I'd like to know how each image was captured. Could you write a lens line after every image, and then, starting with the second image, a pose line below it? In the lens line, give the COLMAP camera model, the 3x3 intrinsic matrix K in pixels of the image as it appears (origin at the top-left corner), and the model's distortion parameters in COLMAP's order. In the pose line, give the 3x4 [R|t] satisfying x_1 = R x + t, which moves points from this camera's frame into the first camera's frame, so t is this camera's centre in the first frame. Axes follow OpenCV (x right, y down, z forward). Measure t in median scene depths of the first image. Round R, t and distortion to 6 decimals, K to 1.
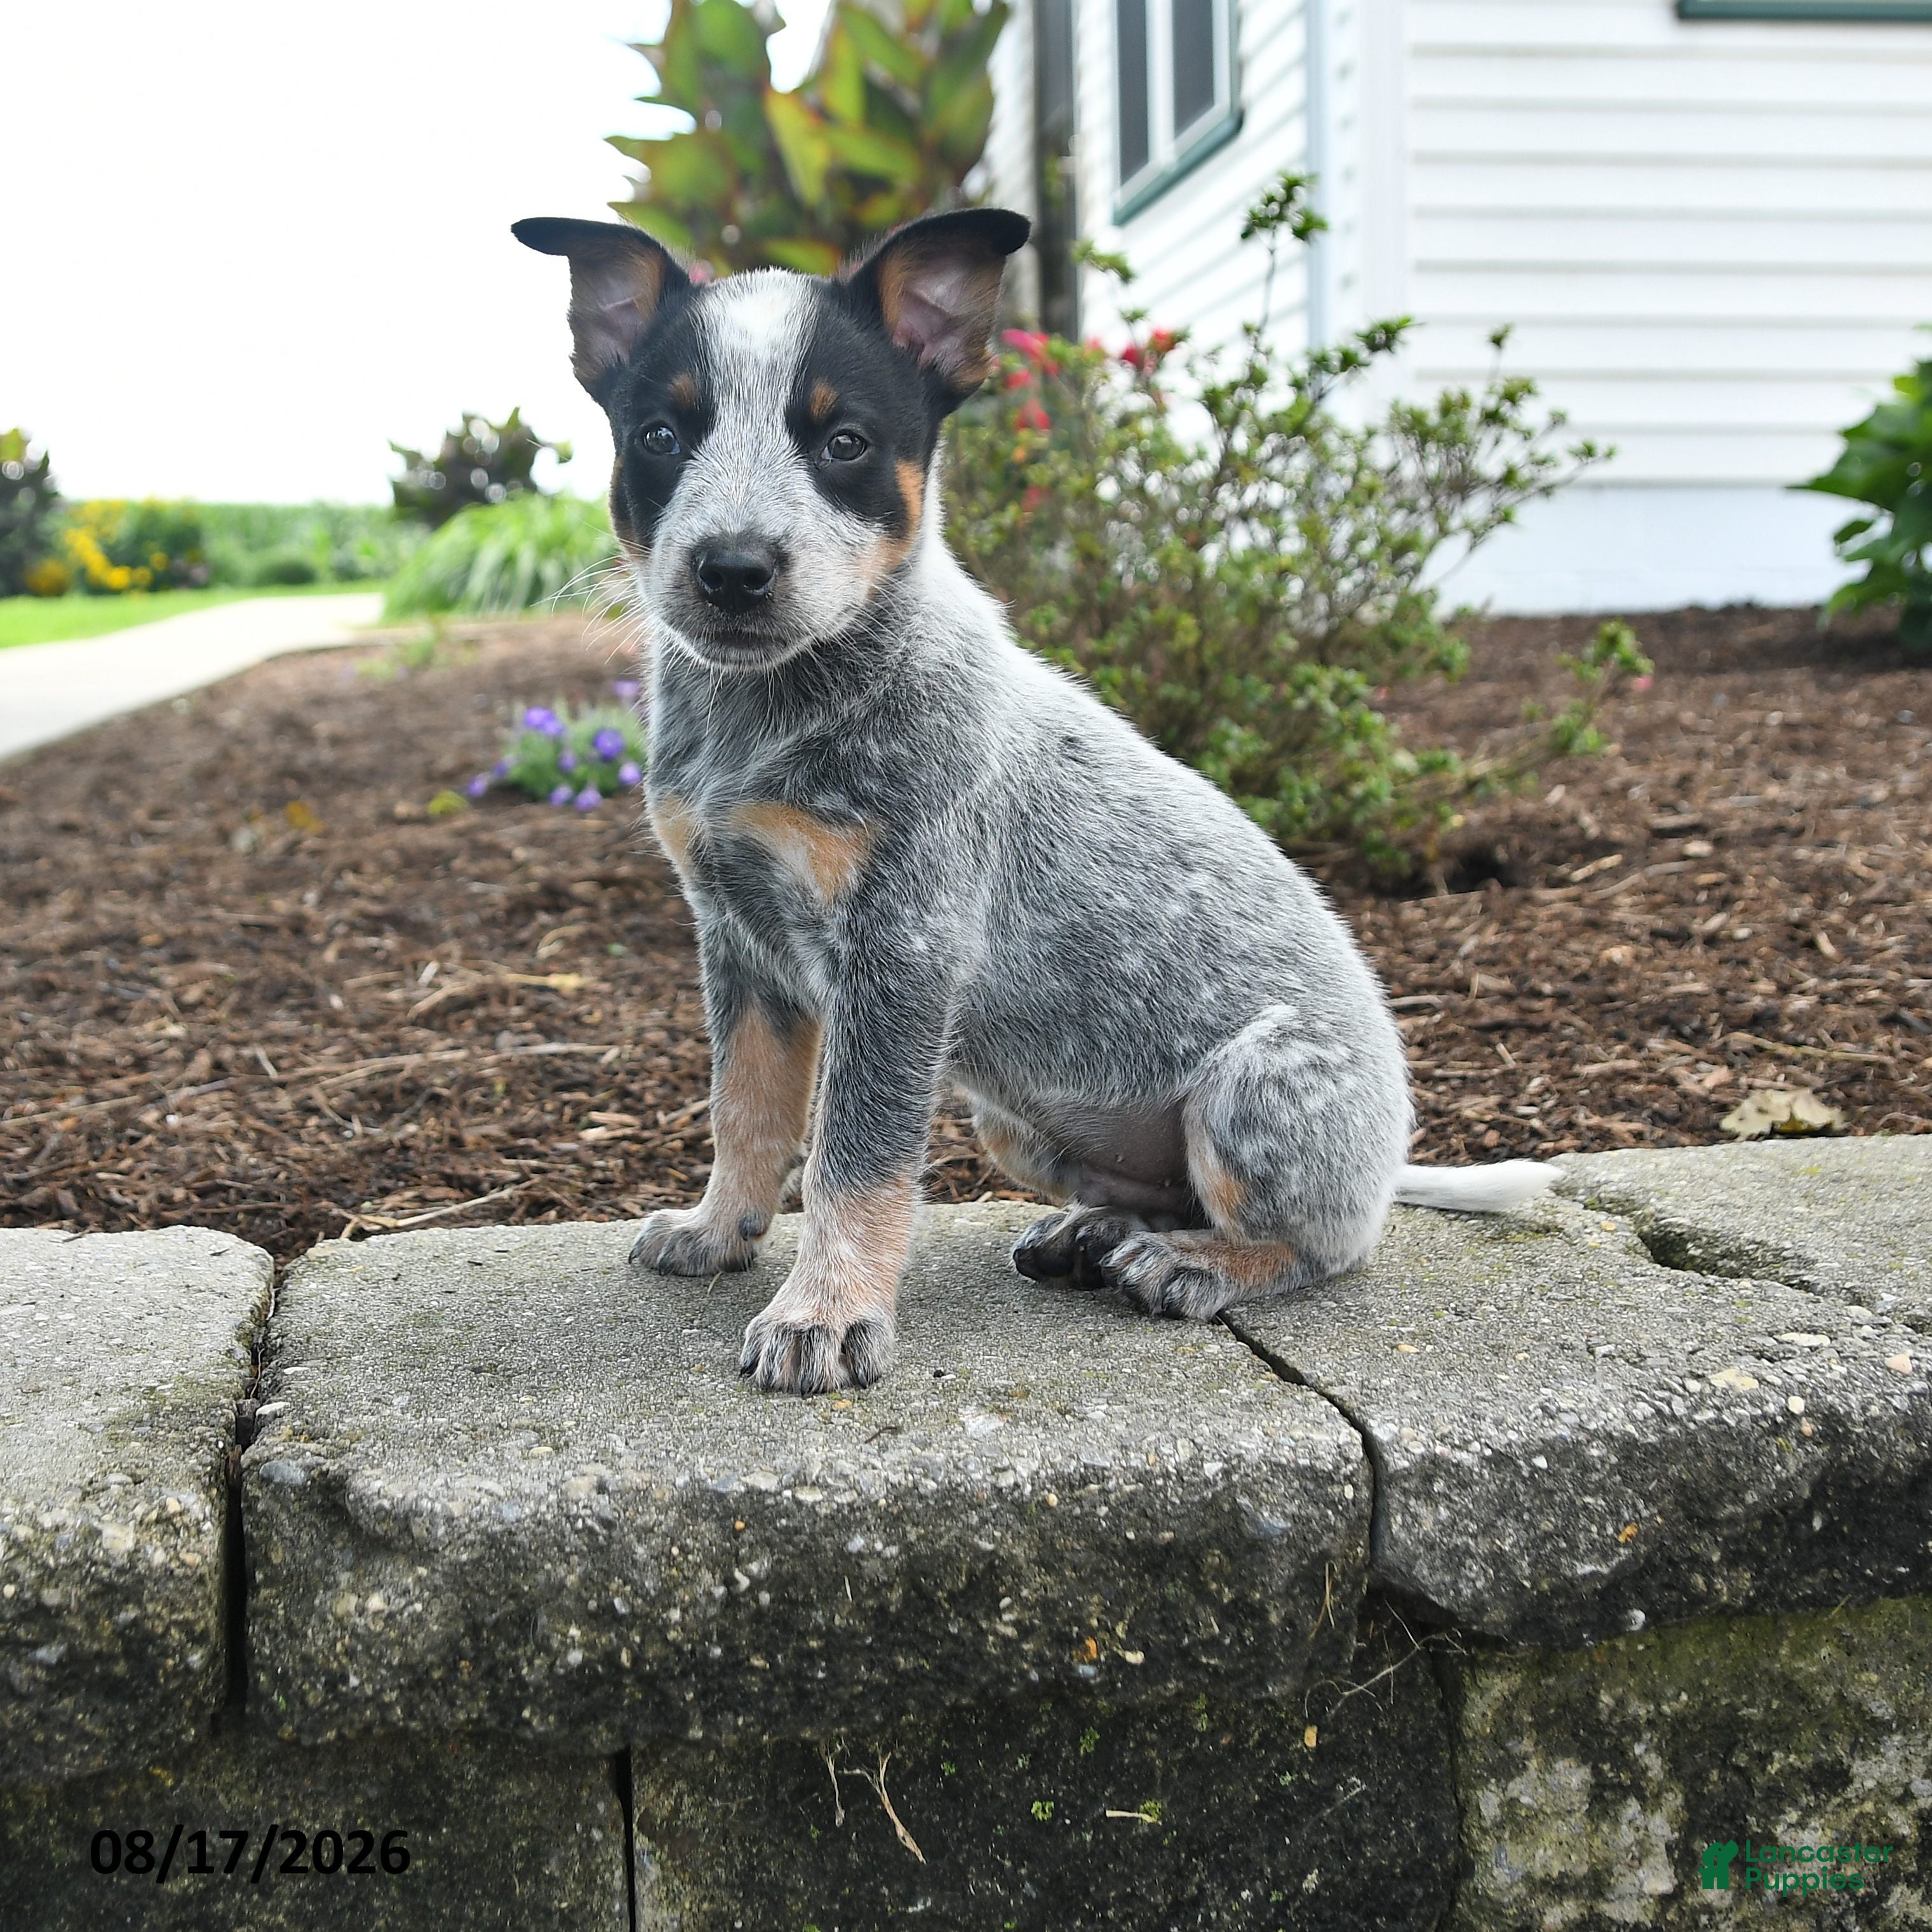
lens RADIAL K [[2620.2, 0, 785.0], [0, 2620.2, 833.1], [0, 0, 1]] dist [-0.133008, 0.097532]
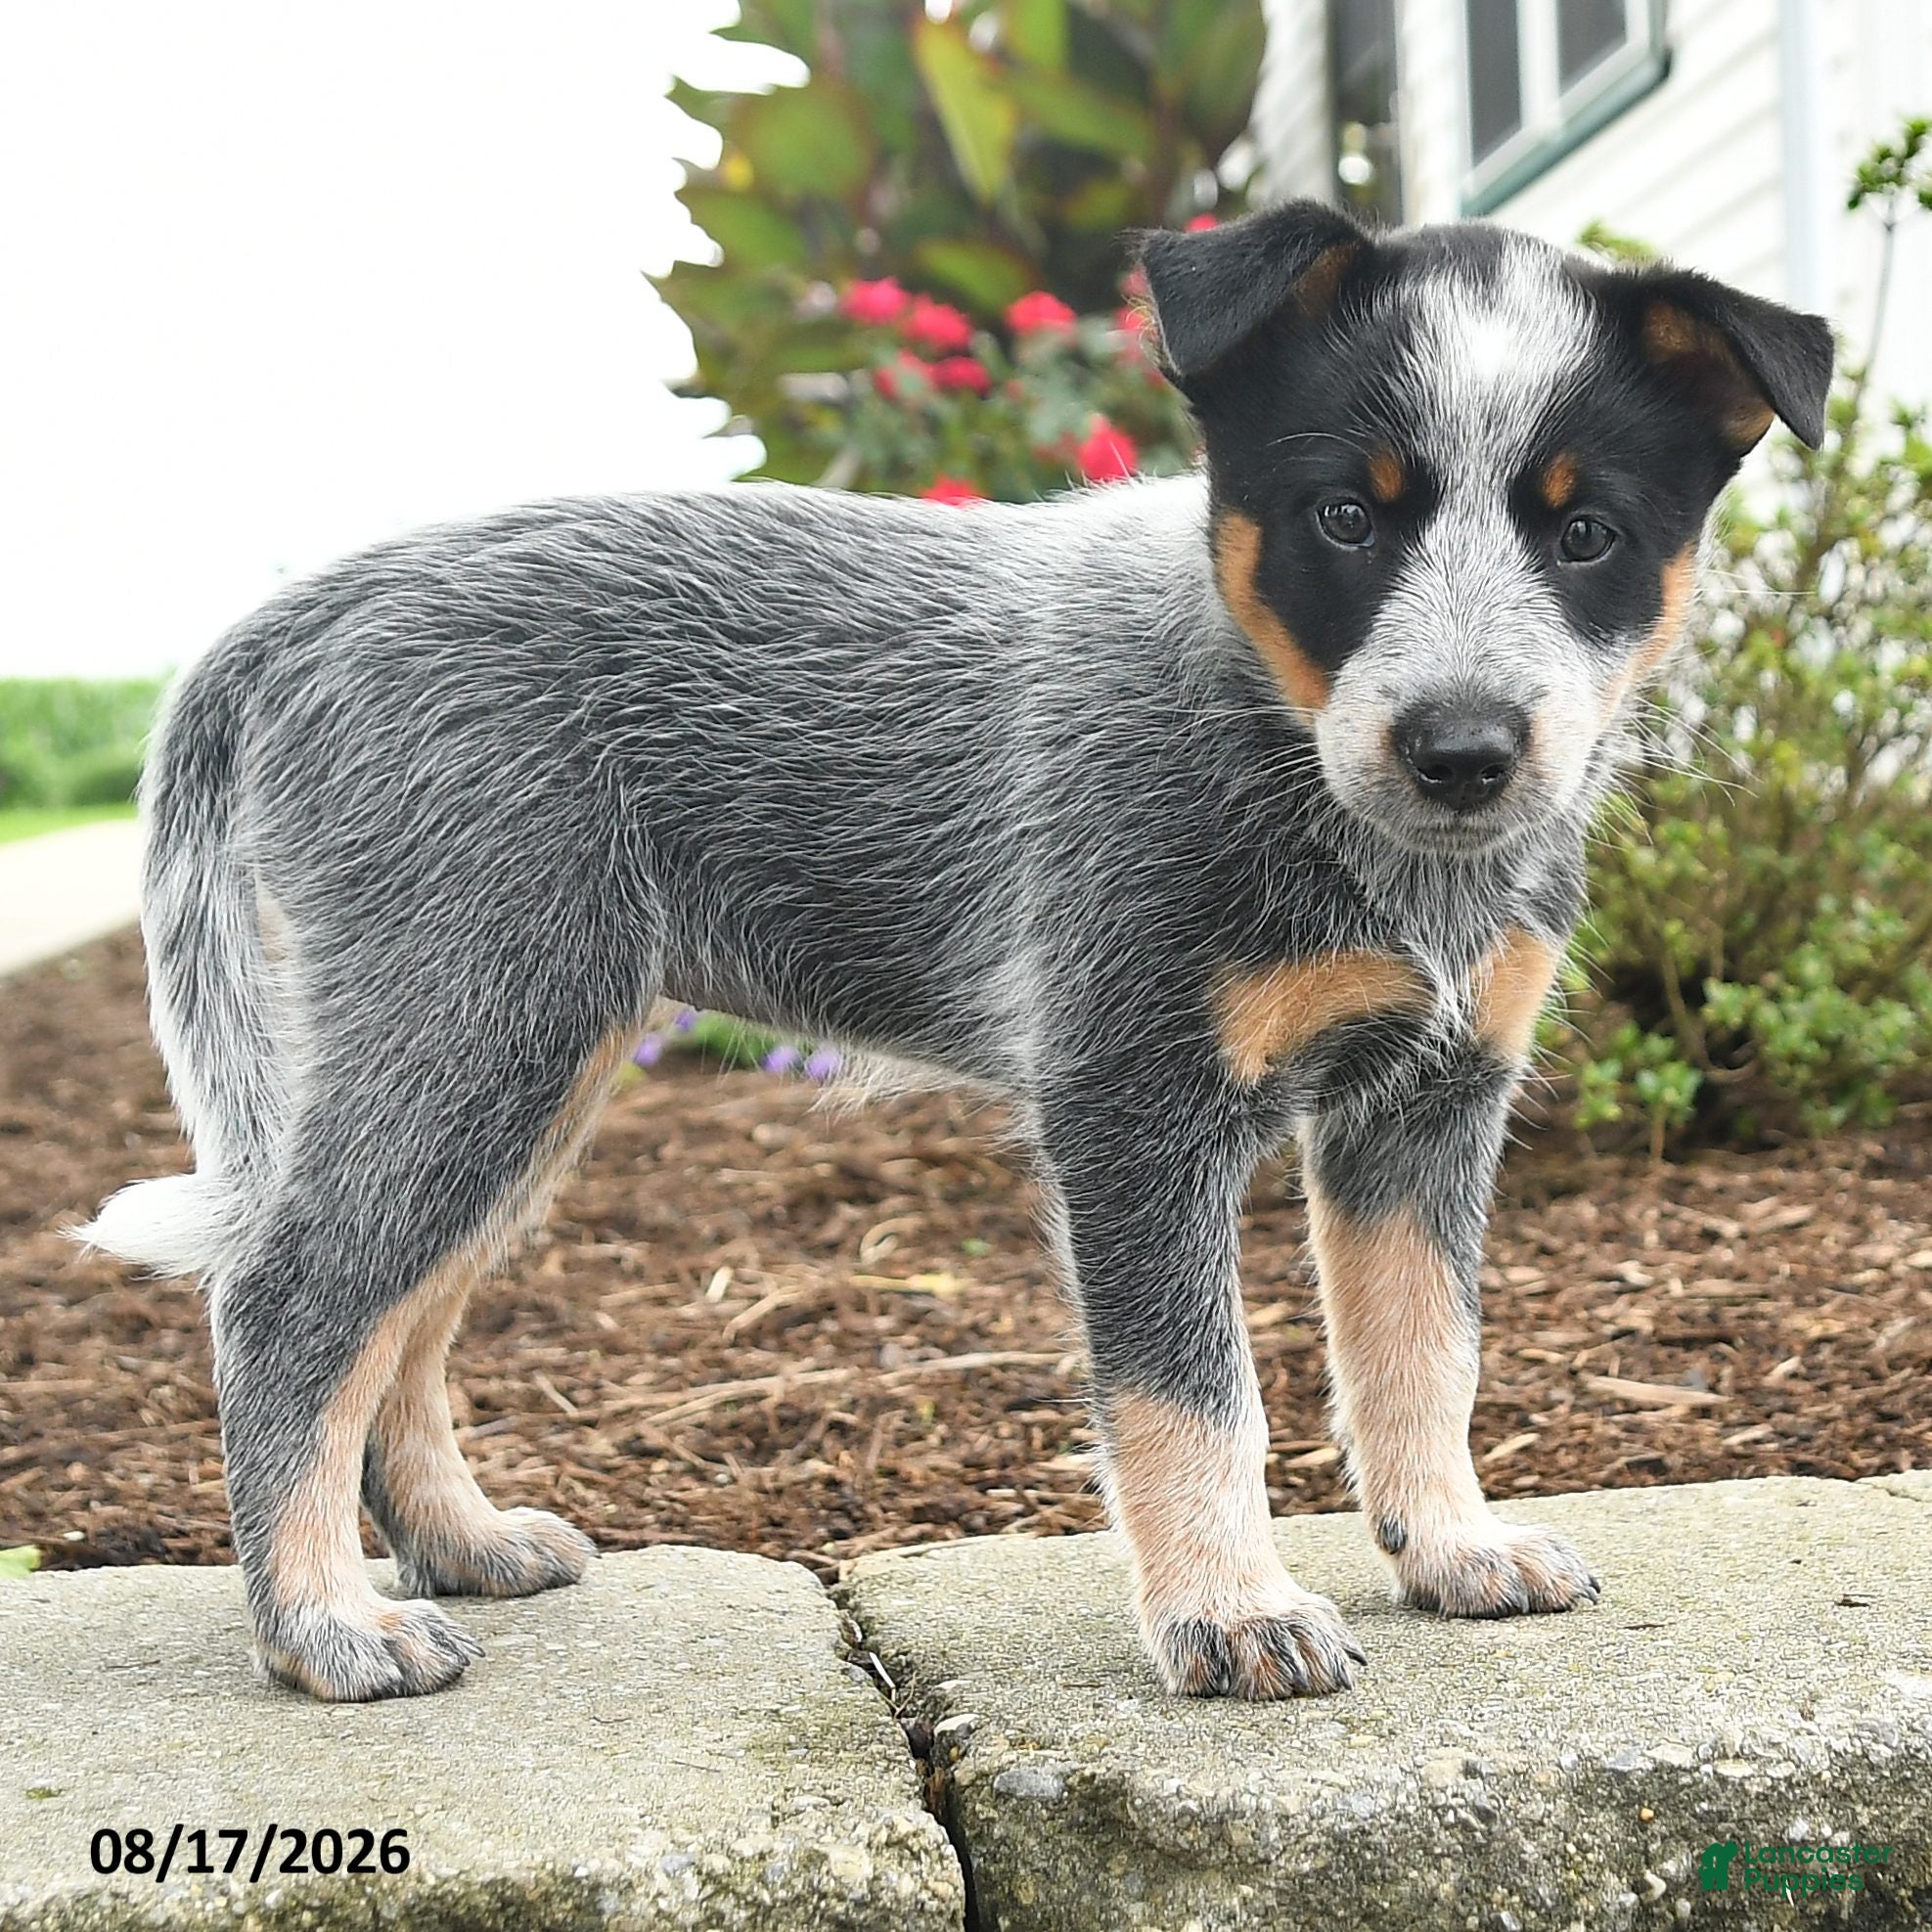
lens RADIAL K [[4066.8, 0, 1435.8], [0, 4066.8, 1096.3], [0, 0, 1]] dist [-0.135699, 0.125490]
pose [[0.990689, -0.025816, 0.133673, -0.225439], [0.028584, 0.999414, -0.018829, 0.074090], [-0.133108, 0.022474, 0.990847, -0.170044]]
